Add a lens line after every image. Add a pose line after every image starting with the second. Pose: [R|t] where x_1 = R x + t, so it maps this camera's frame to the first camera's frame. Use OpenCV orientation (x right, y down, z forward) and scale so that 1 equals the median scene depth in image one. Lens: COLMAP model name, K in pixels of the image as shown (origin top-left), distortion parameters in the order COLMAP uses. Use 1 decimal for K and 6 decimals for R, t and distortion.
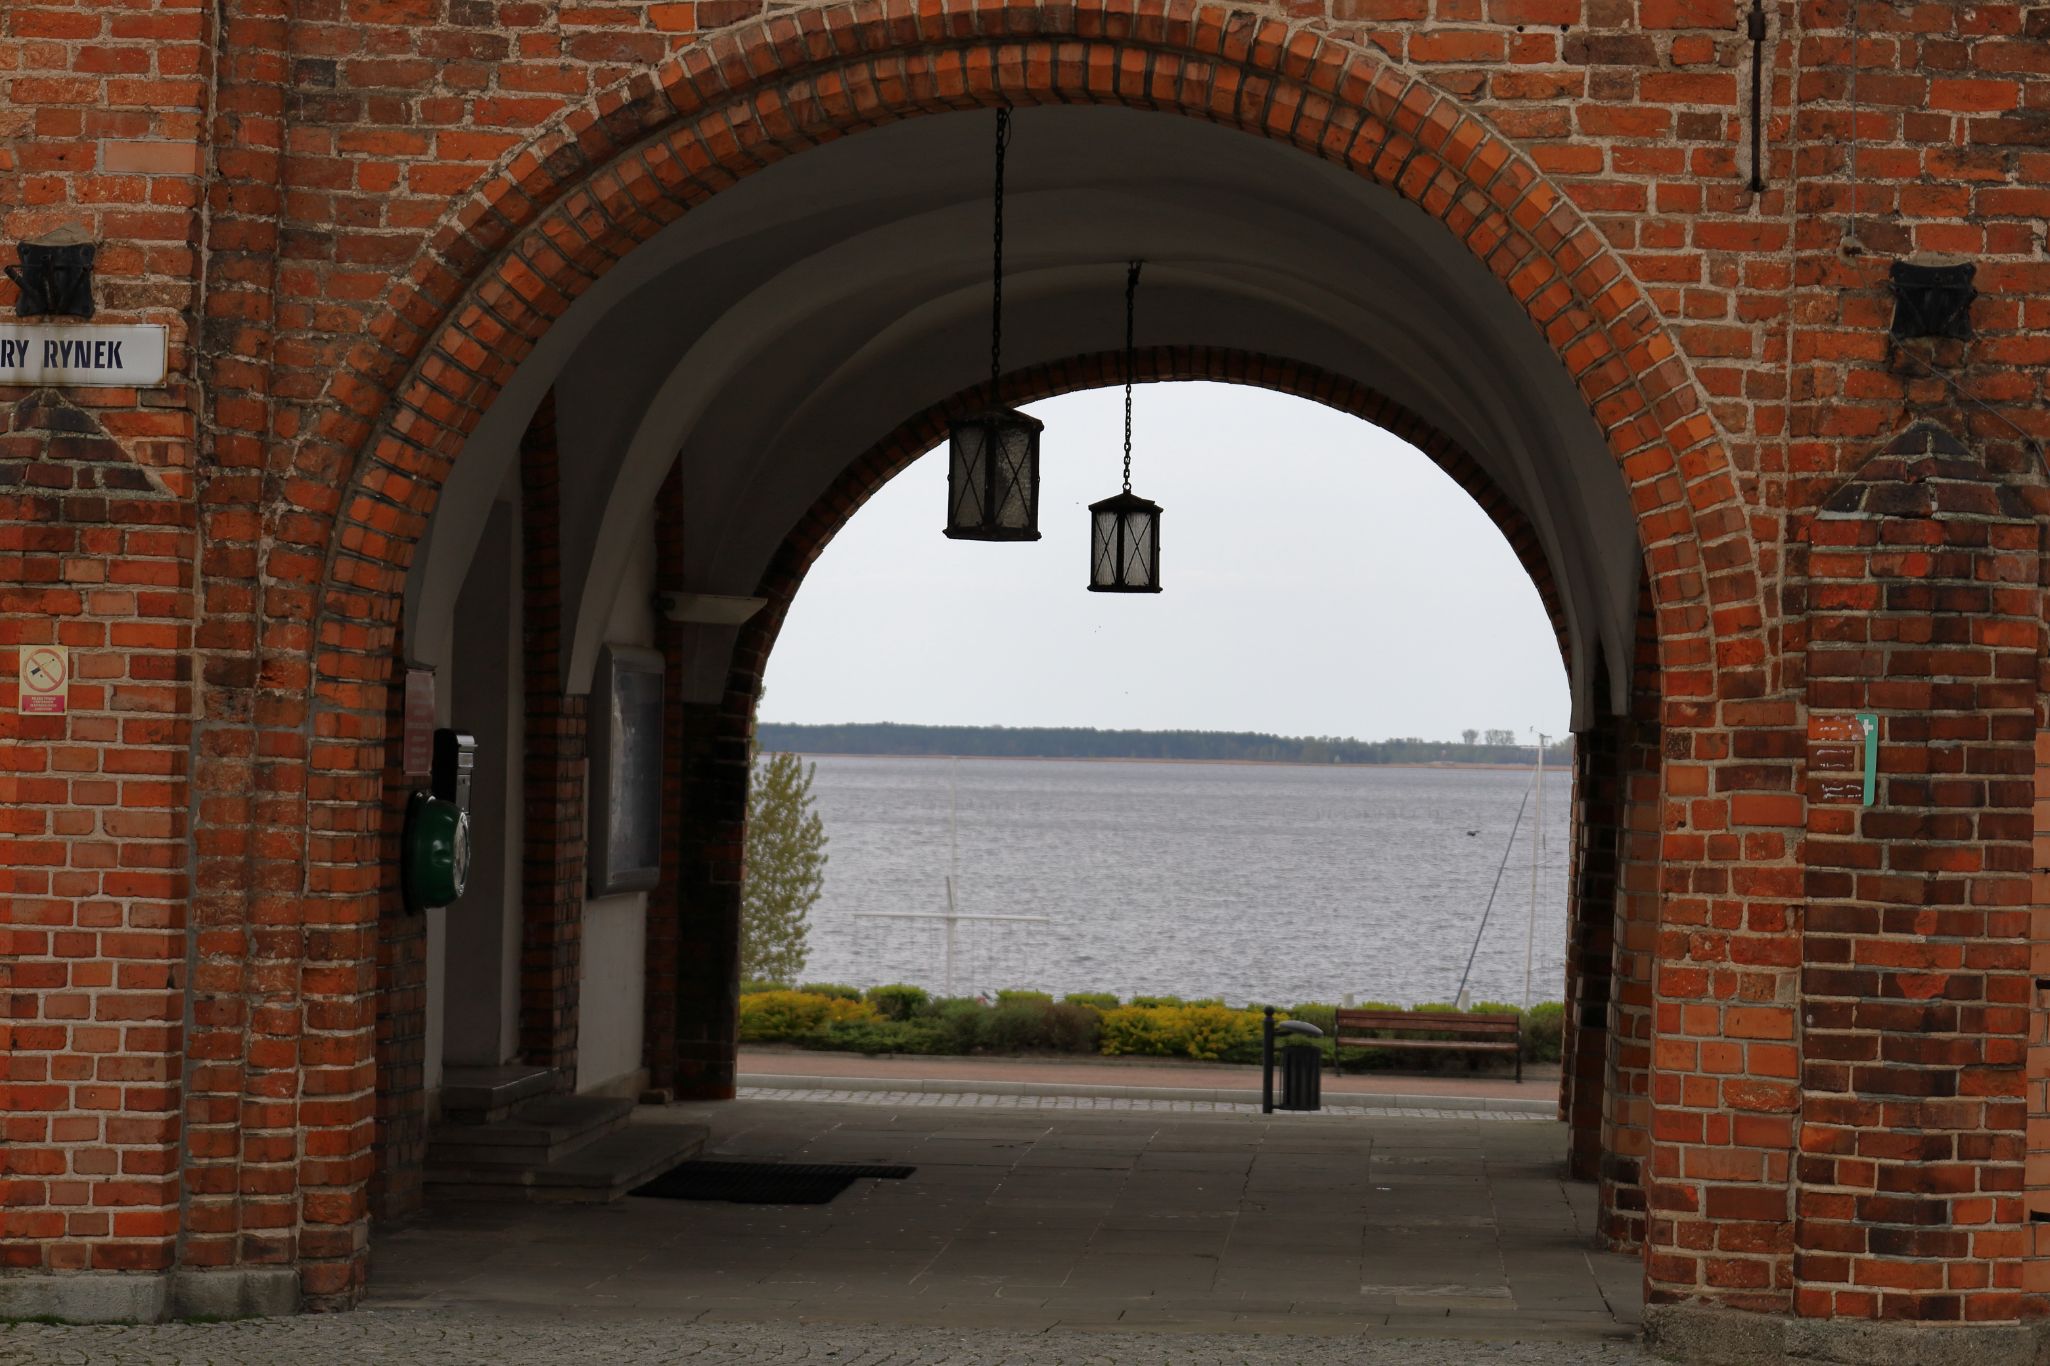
lens RADIAL K [[6316.6, 0, 977.3], [0, 6316.6, 741.7], [0, 0, 1]] dist [0.028151, -1.231281]
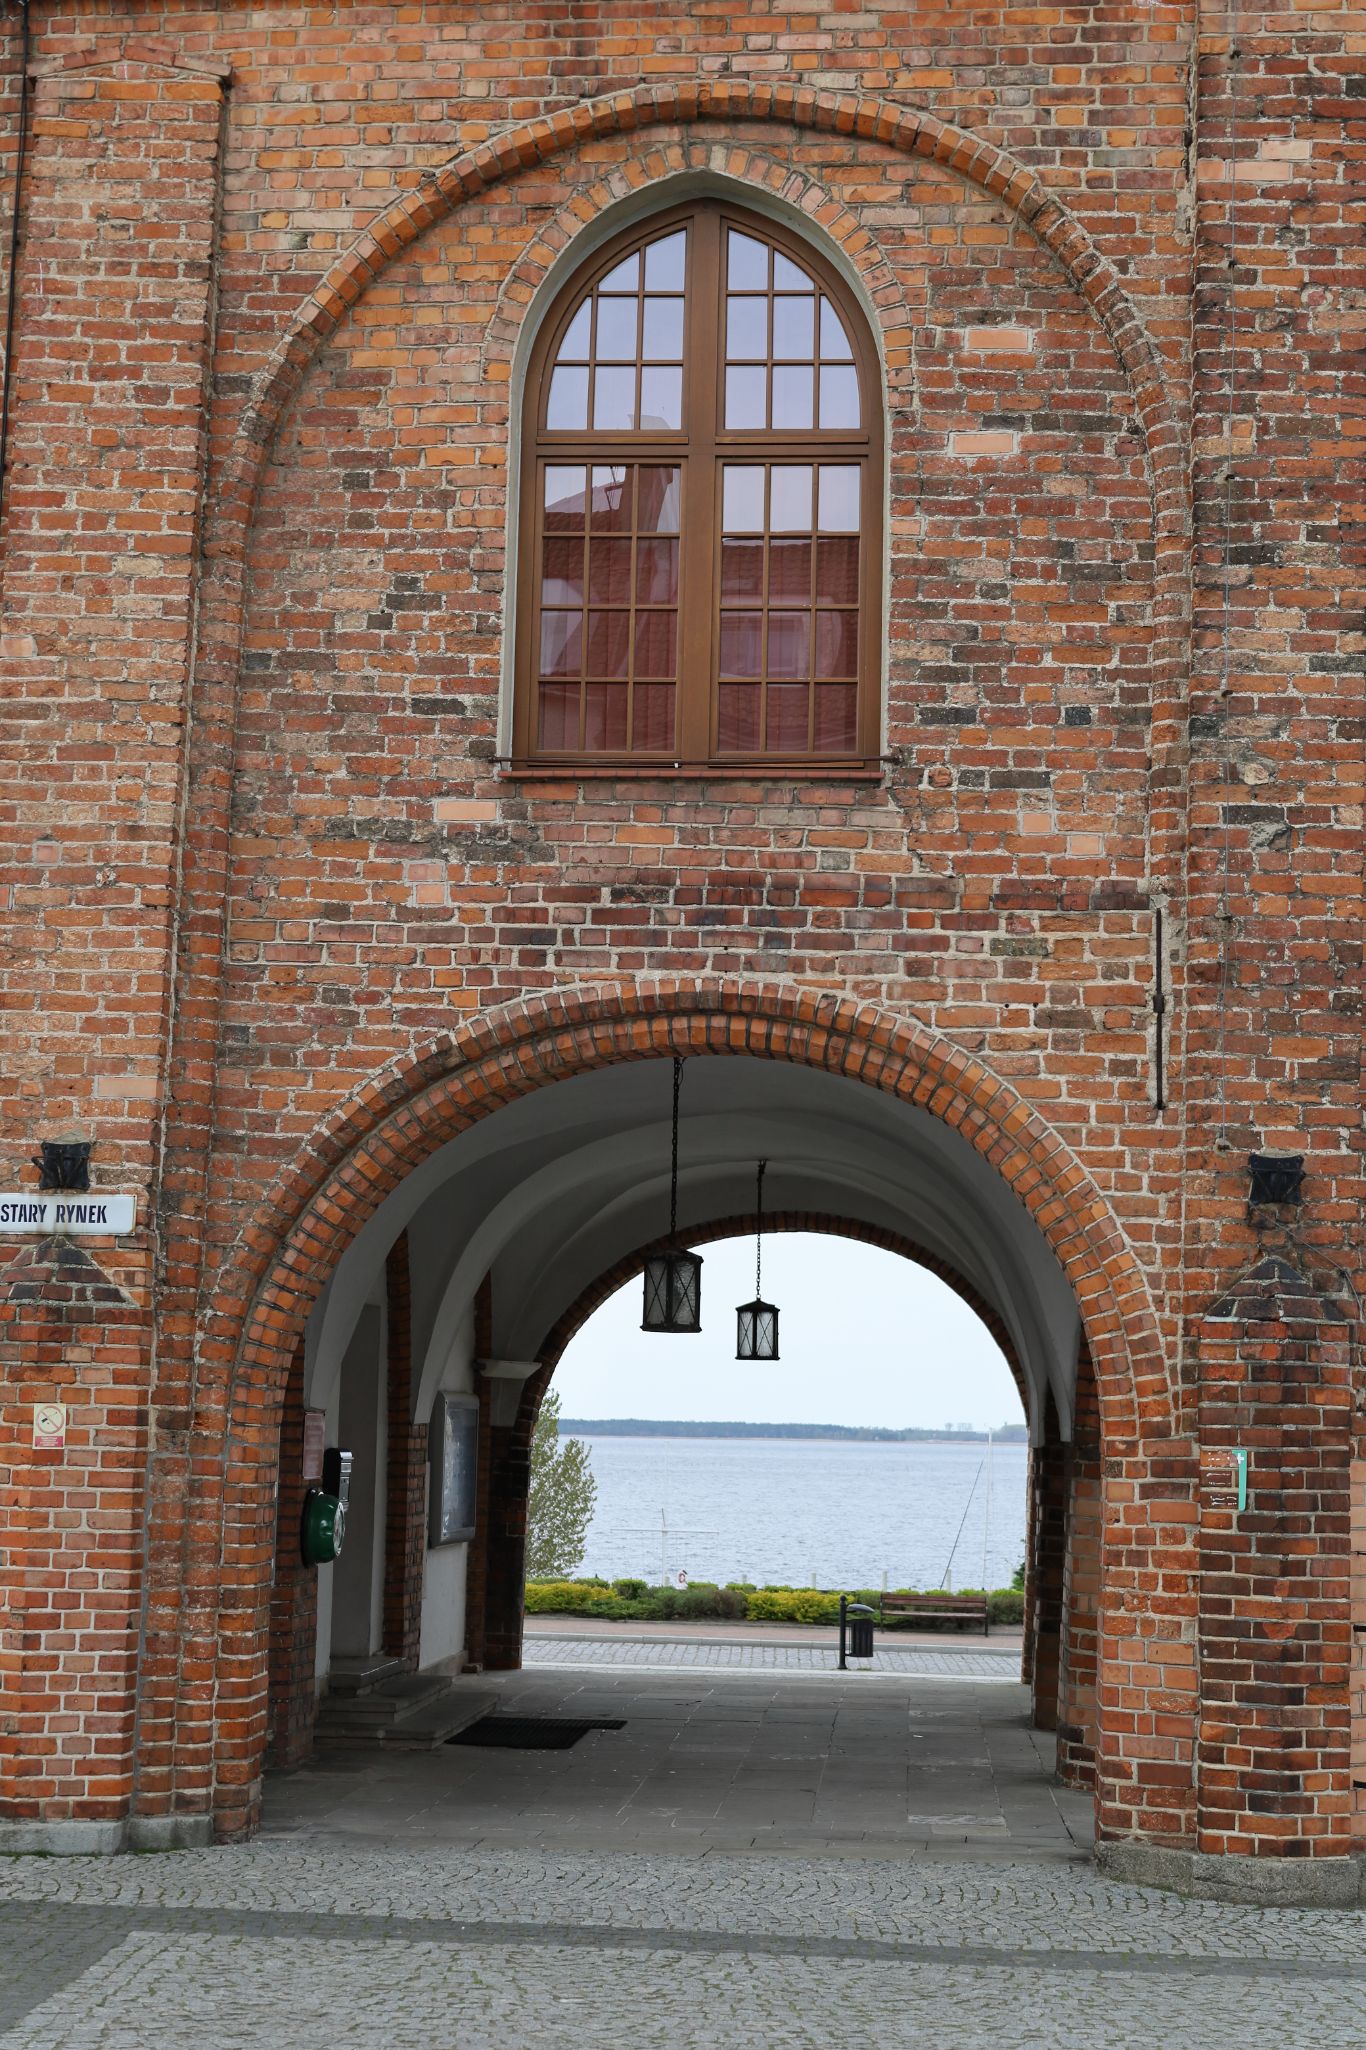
lens RADIAL K [[3446.8, 0, 683.0], [0, 3446.8, 1025.0], [0, 0, 1]] dist [0.011589, 0.262045]
pose [[0.999999, 0.000607, 0.000817, 0.005301], [-0.000507, 0.993127, -0.117043, -0.008386], [-0.000882, 0.117042, 0.993127, 0.154068]]
